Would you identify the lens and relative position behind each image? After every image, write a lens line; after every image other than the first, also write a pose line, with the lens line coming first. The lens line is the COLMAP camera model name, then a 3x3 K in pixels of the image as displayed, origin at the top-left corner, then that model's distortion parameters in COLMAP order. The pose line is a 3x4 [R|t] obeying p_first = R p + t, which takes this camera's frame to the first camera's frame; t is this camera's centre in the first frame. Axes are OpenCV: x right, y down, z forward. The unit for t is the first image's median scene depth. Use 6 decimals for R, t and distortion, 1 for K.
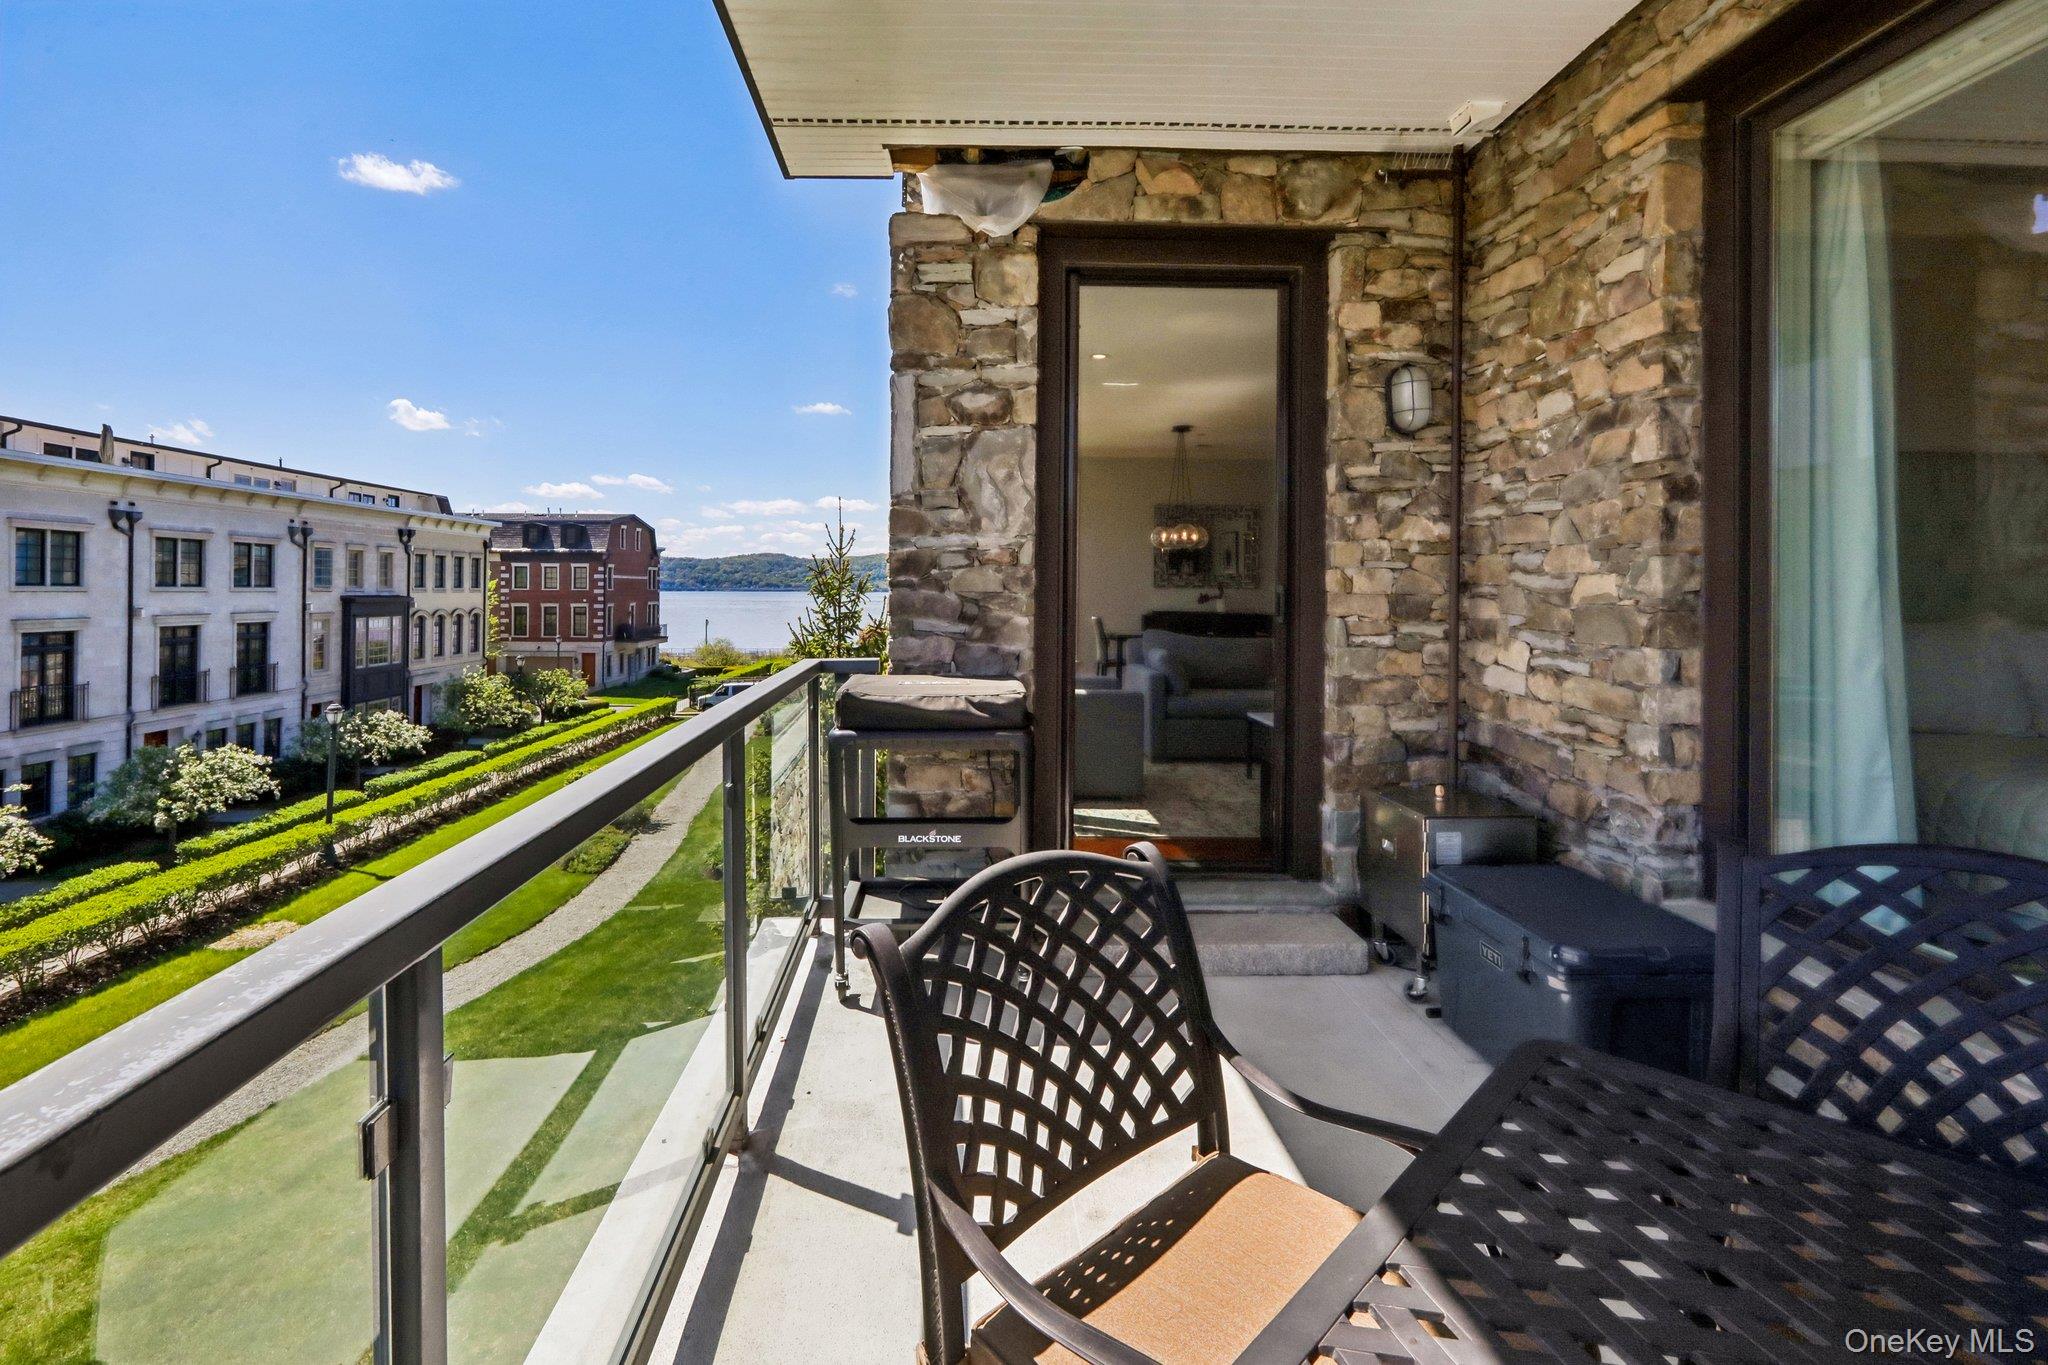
lens RADIAL K [[949.7, 0, 1024.0], [0, 949.7, 682.5], [0, 0, 1]] dist [0.000388, 0.000206]
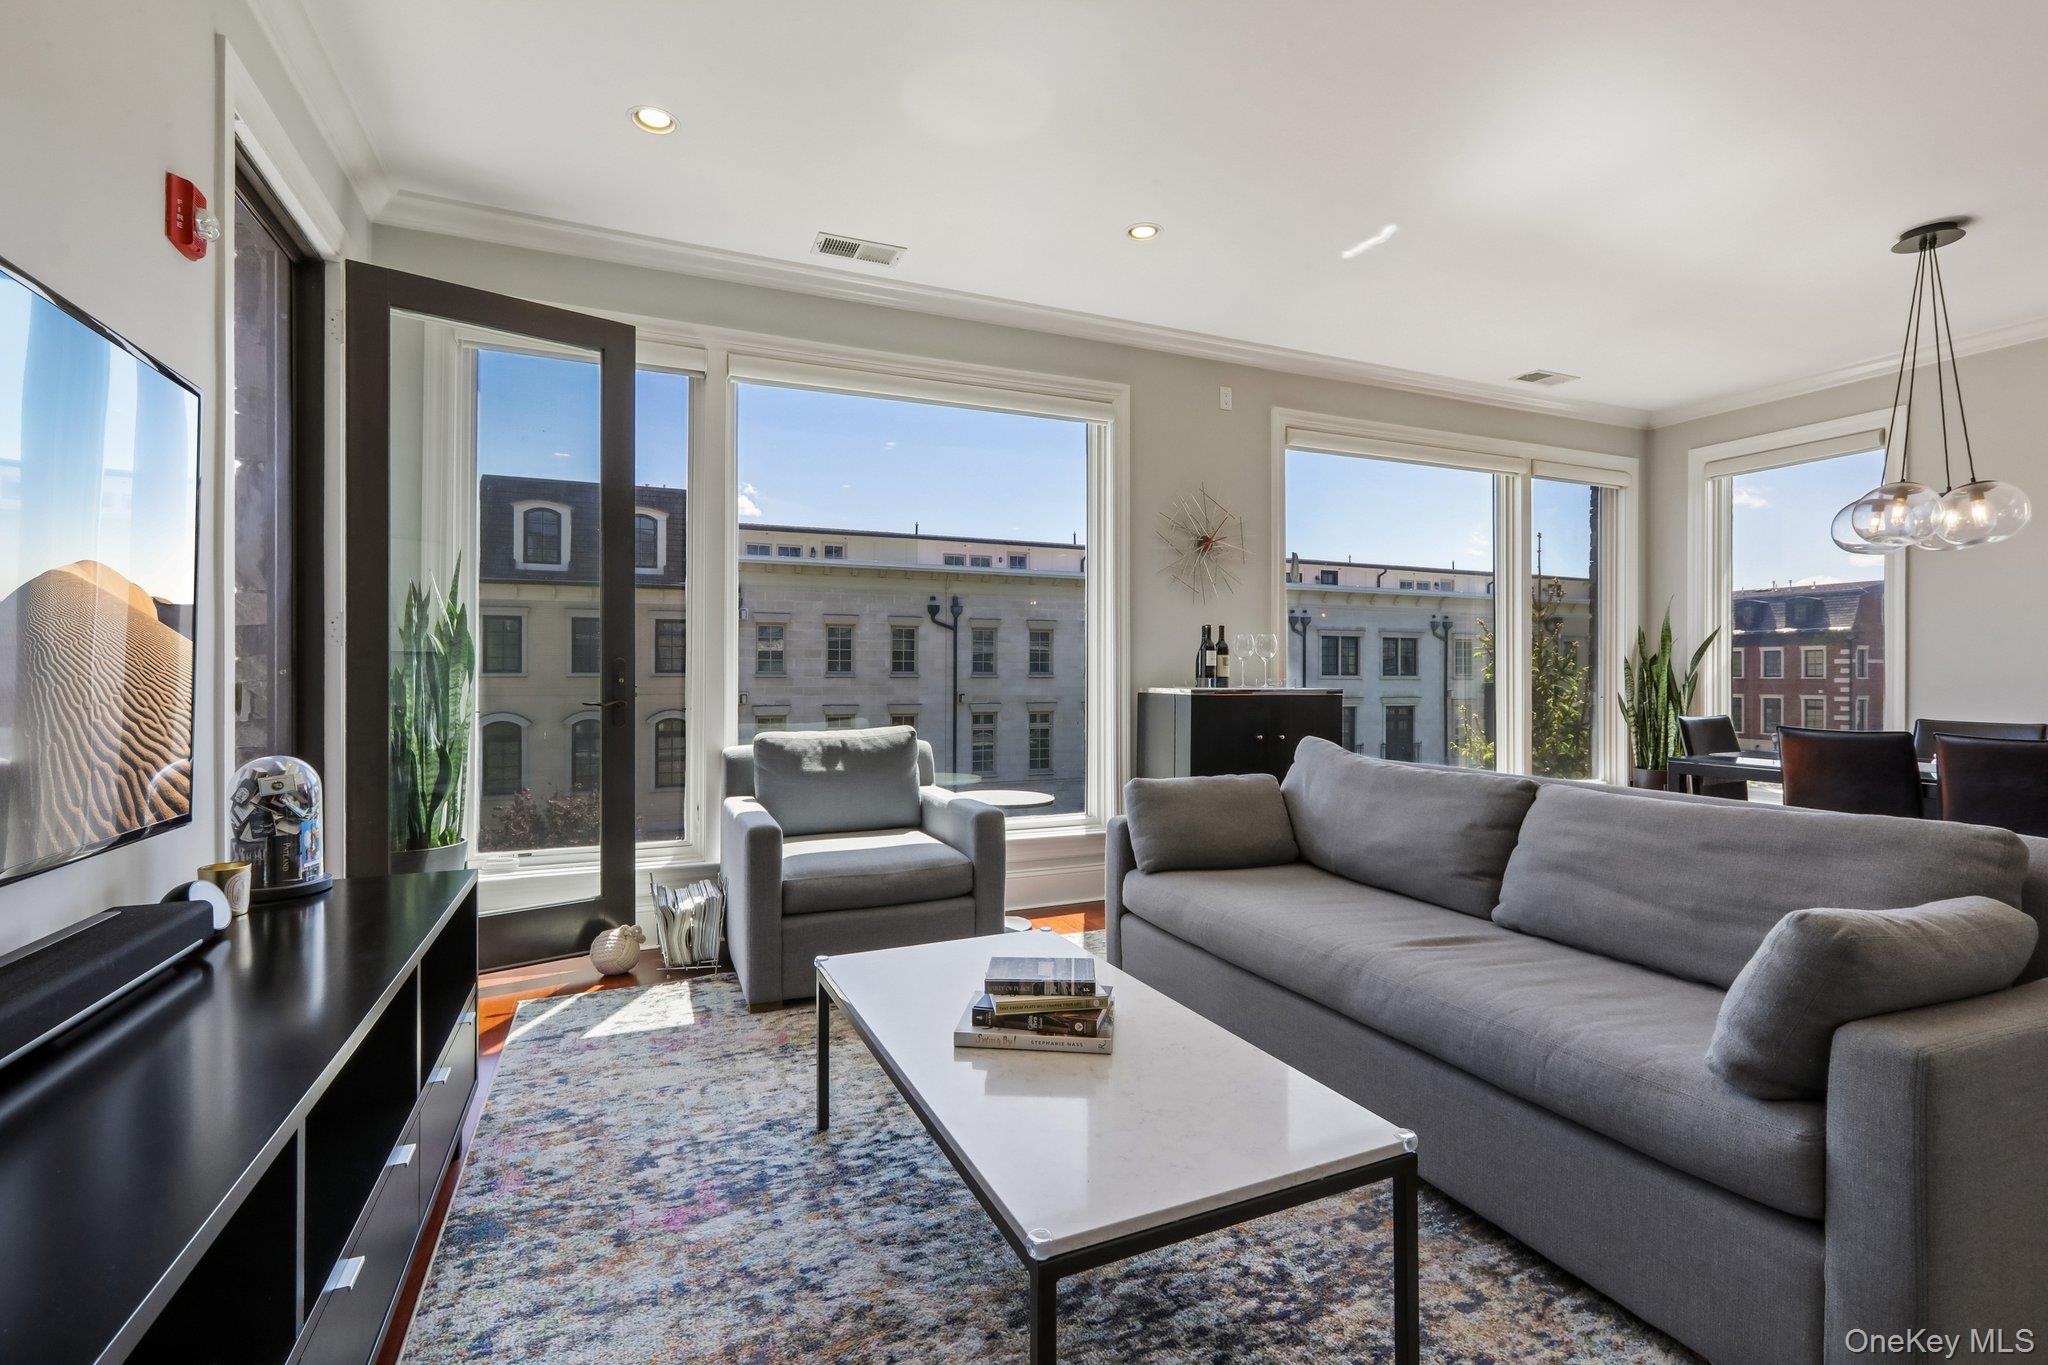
lens RADIAL K [[785.0, 0, 1024.0], [0, 785.0, 682.5], [0, 0, 1]] dist [0.000474, -0.000019]
pose [[0.280637, 0.006650, -0.959791, -0.023712], [-0.094045, 0.995355, -0.020601, -0.029288], [0.955195, 0.096045, 0.279959, 0.296477]]
